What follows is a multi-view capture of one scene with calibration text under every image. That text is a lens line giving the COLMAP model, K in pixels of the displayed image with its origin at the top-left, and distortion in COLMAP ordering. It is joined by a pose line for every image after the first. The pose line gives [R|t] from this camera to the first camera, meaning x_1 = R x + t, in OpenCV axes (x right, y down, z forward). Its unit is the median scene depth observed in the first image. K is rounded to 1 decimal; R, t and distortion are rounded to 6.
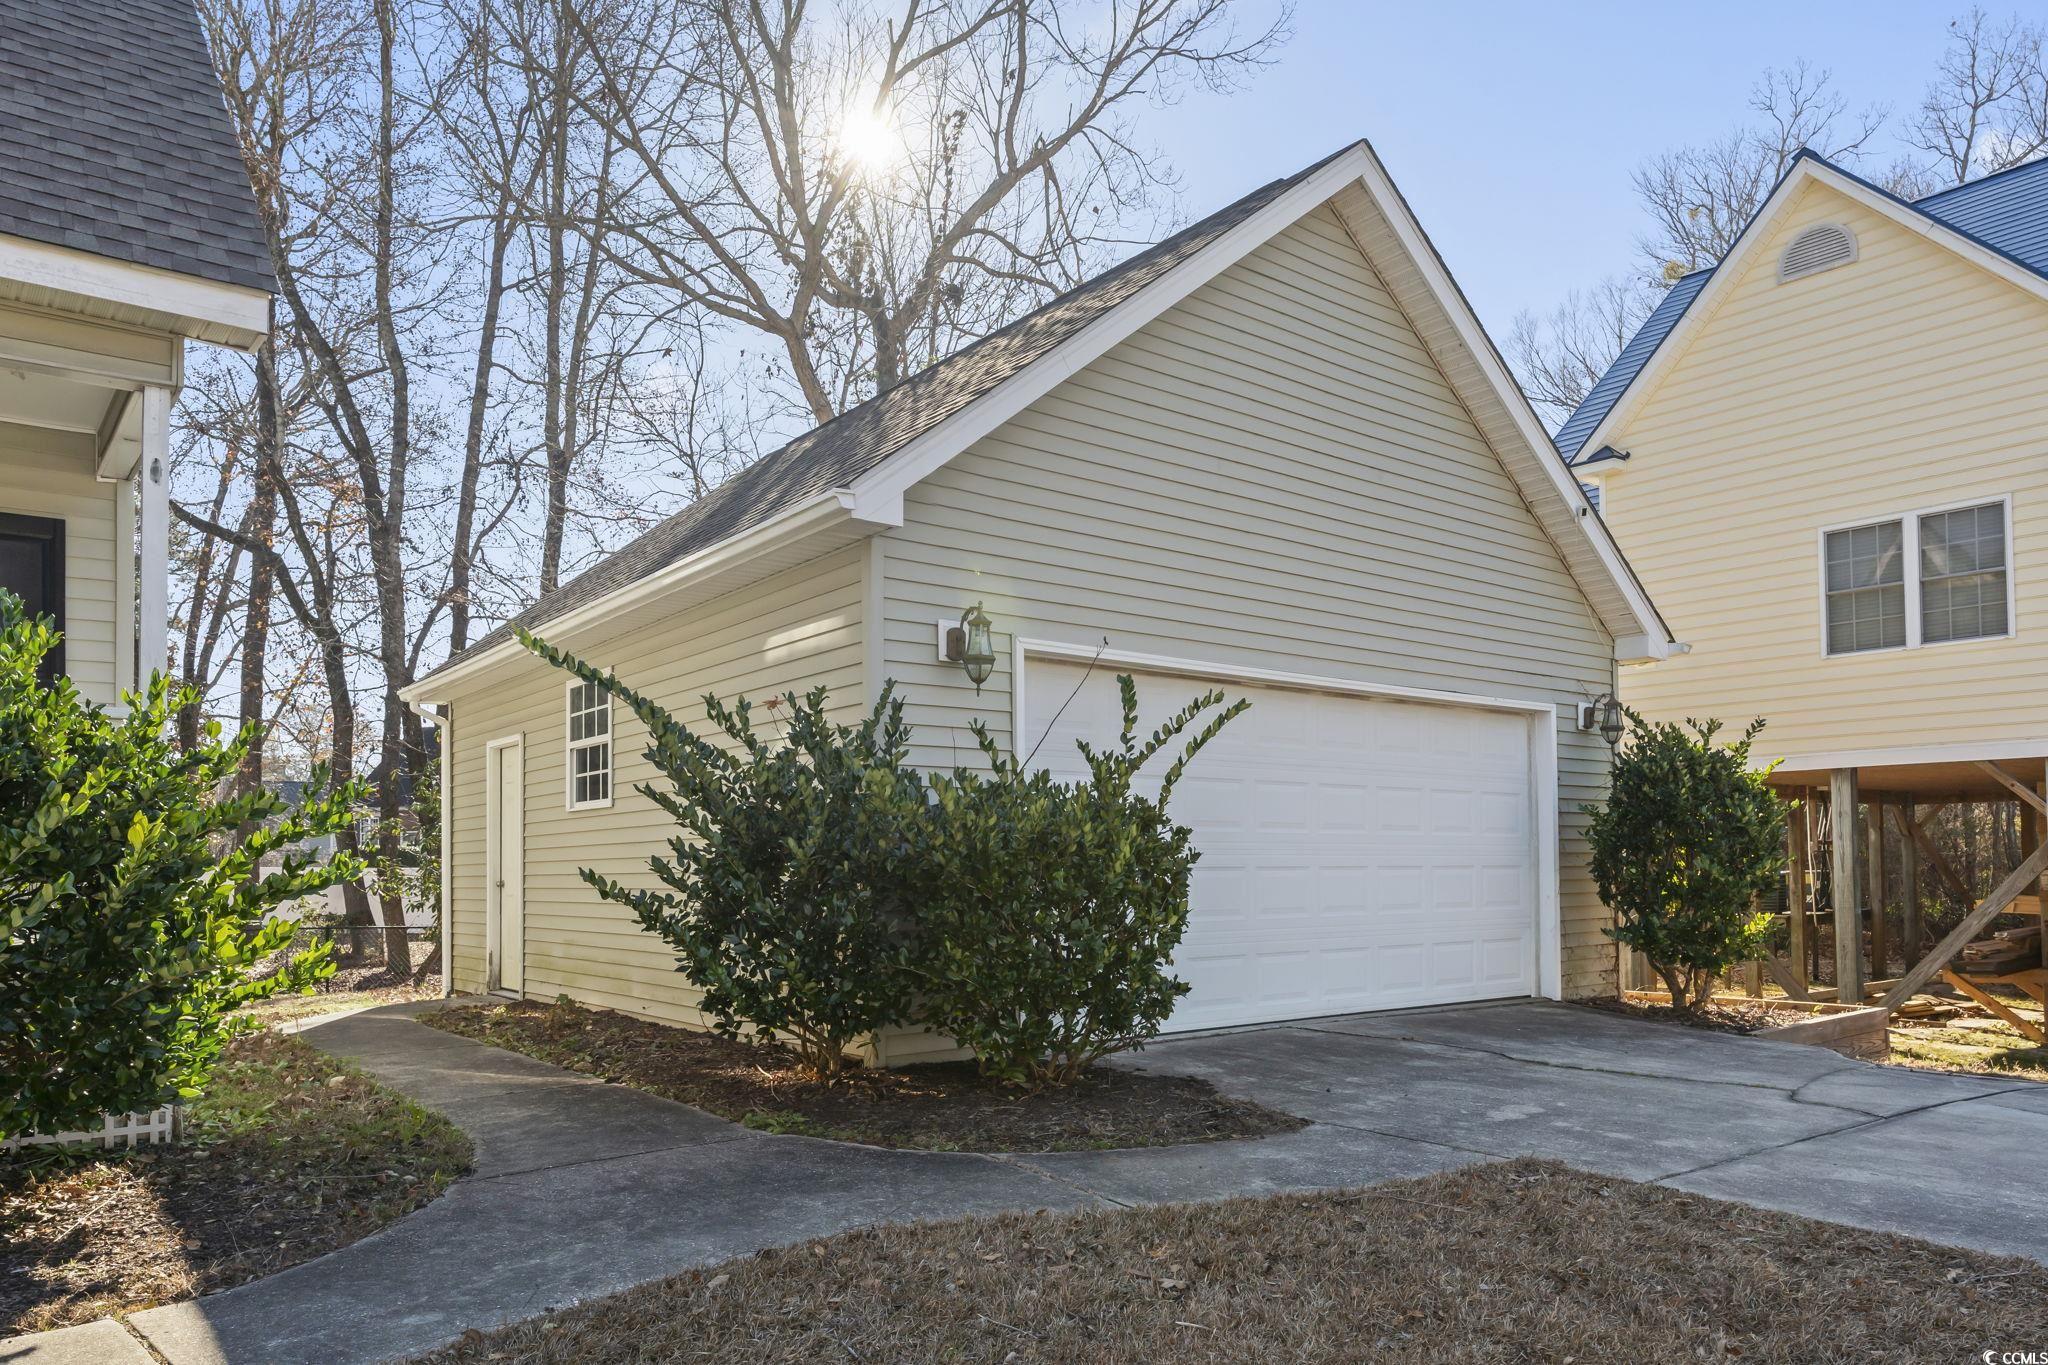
lens RADIAL K [[1372.5, 0, 1022.9], [0, 1372.5, 817.4], [0, 0, 1]] dist [-0.004808, -0.001047]
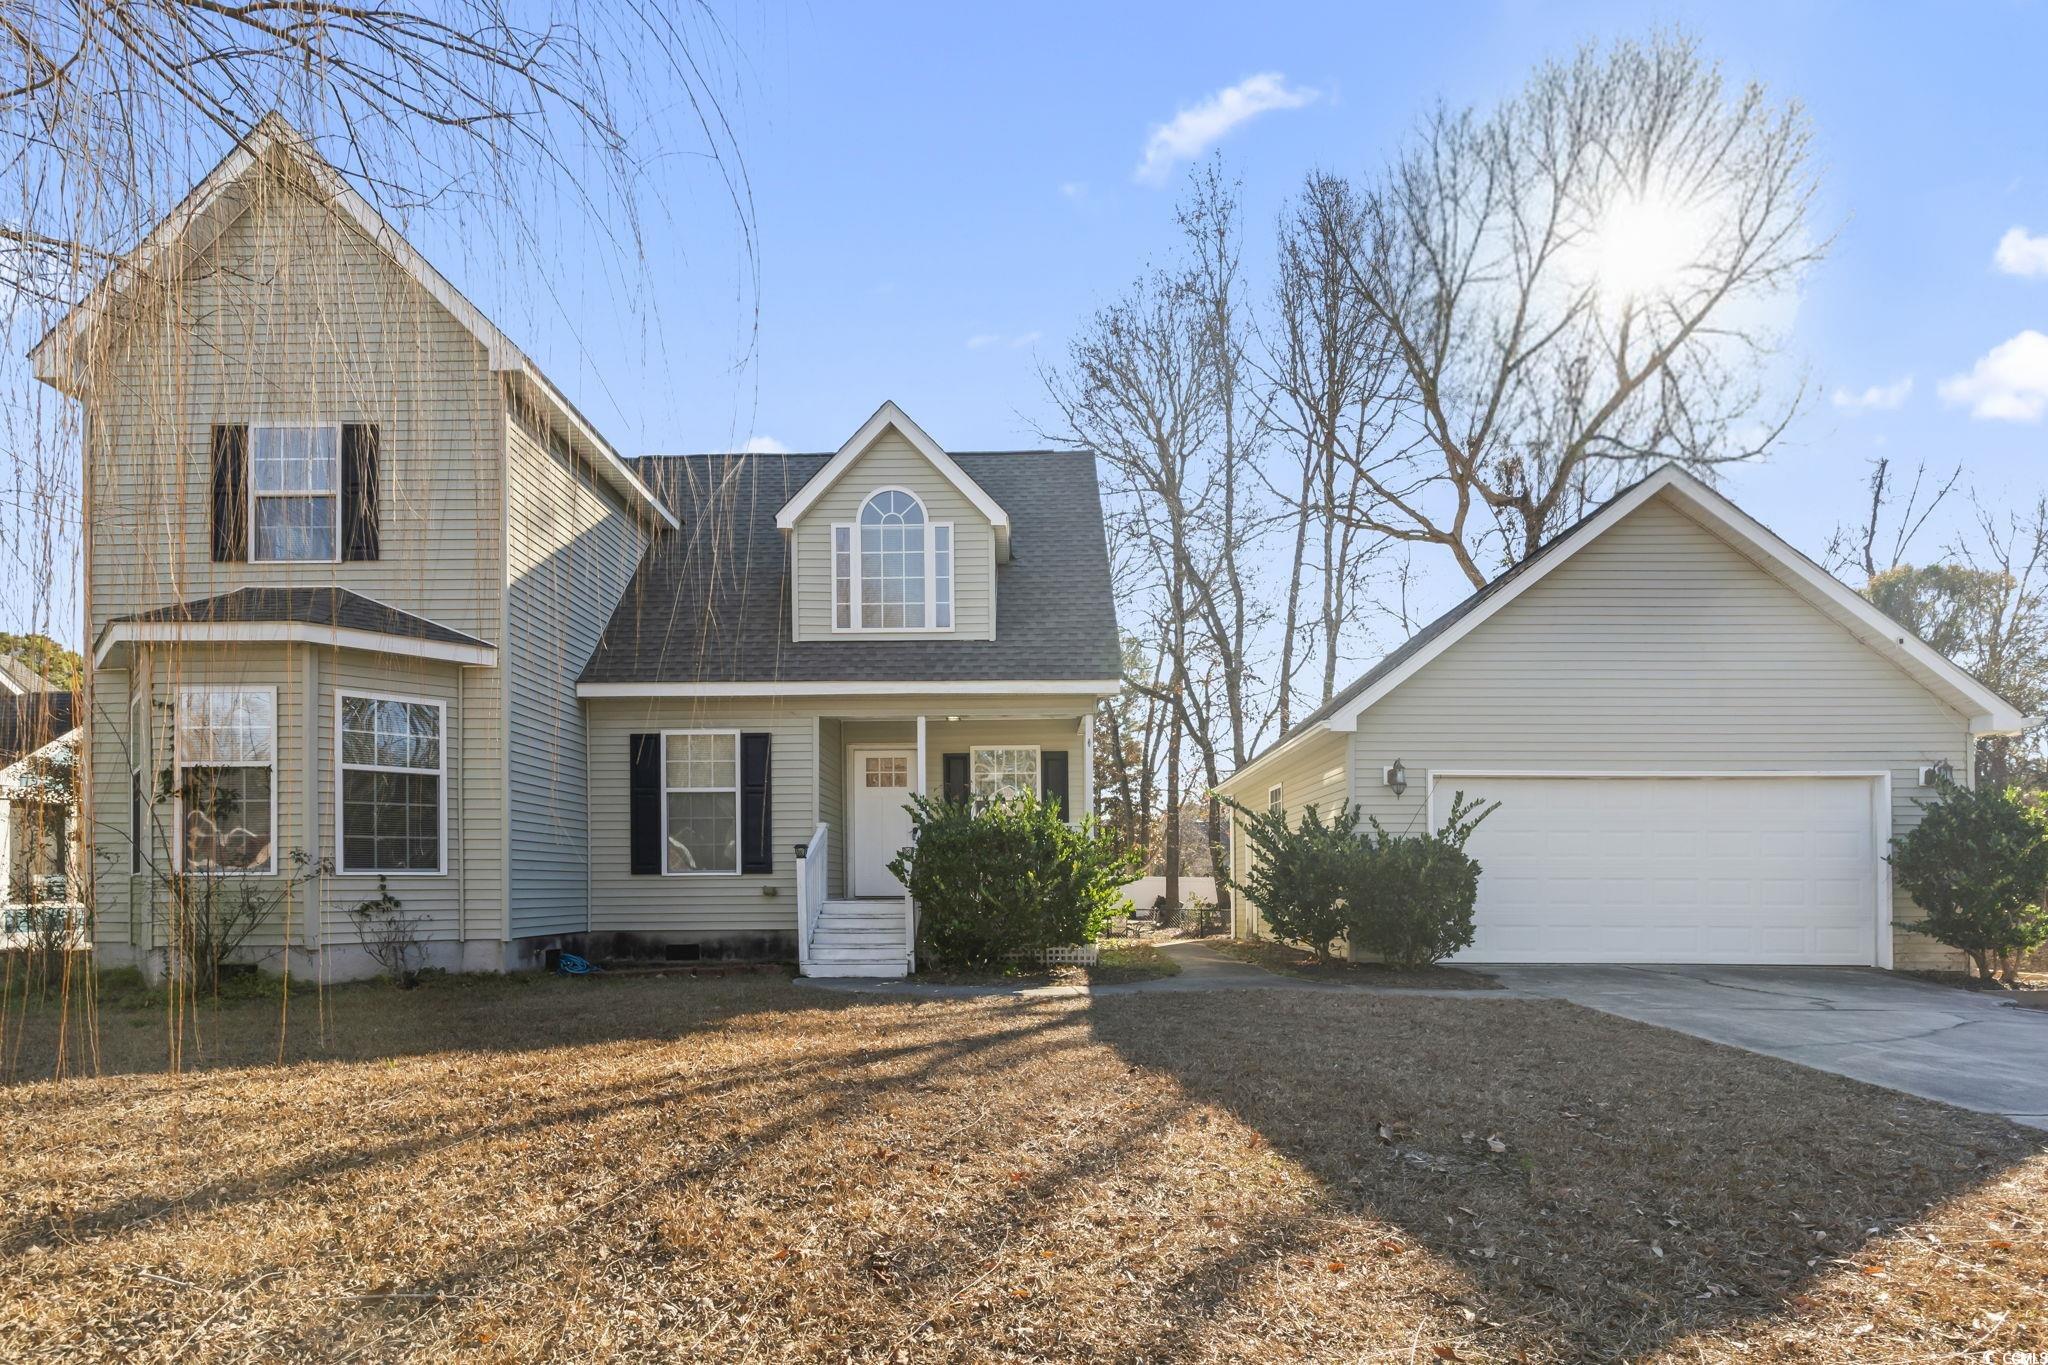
lens RADIAL K [[1027.2, 0, 1012.6], [0, 1027.2, 866.0], [0, 0, 1]] dist [-0.000140, 0.000312]
pose [[0.769798, -0.001213, -0.638287, 0.363301], [0.016473, 0.999703, 0.017966, -0.014711], [0.638075, -0.024344, 0.769589, -0.455843]]
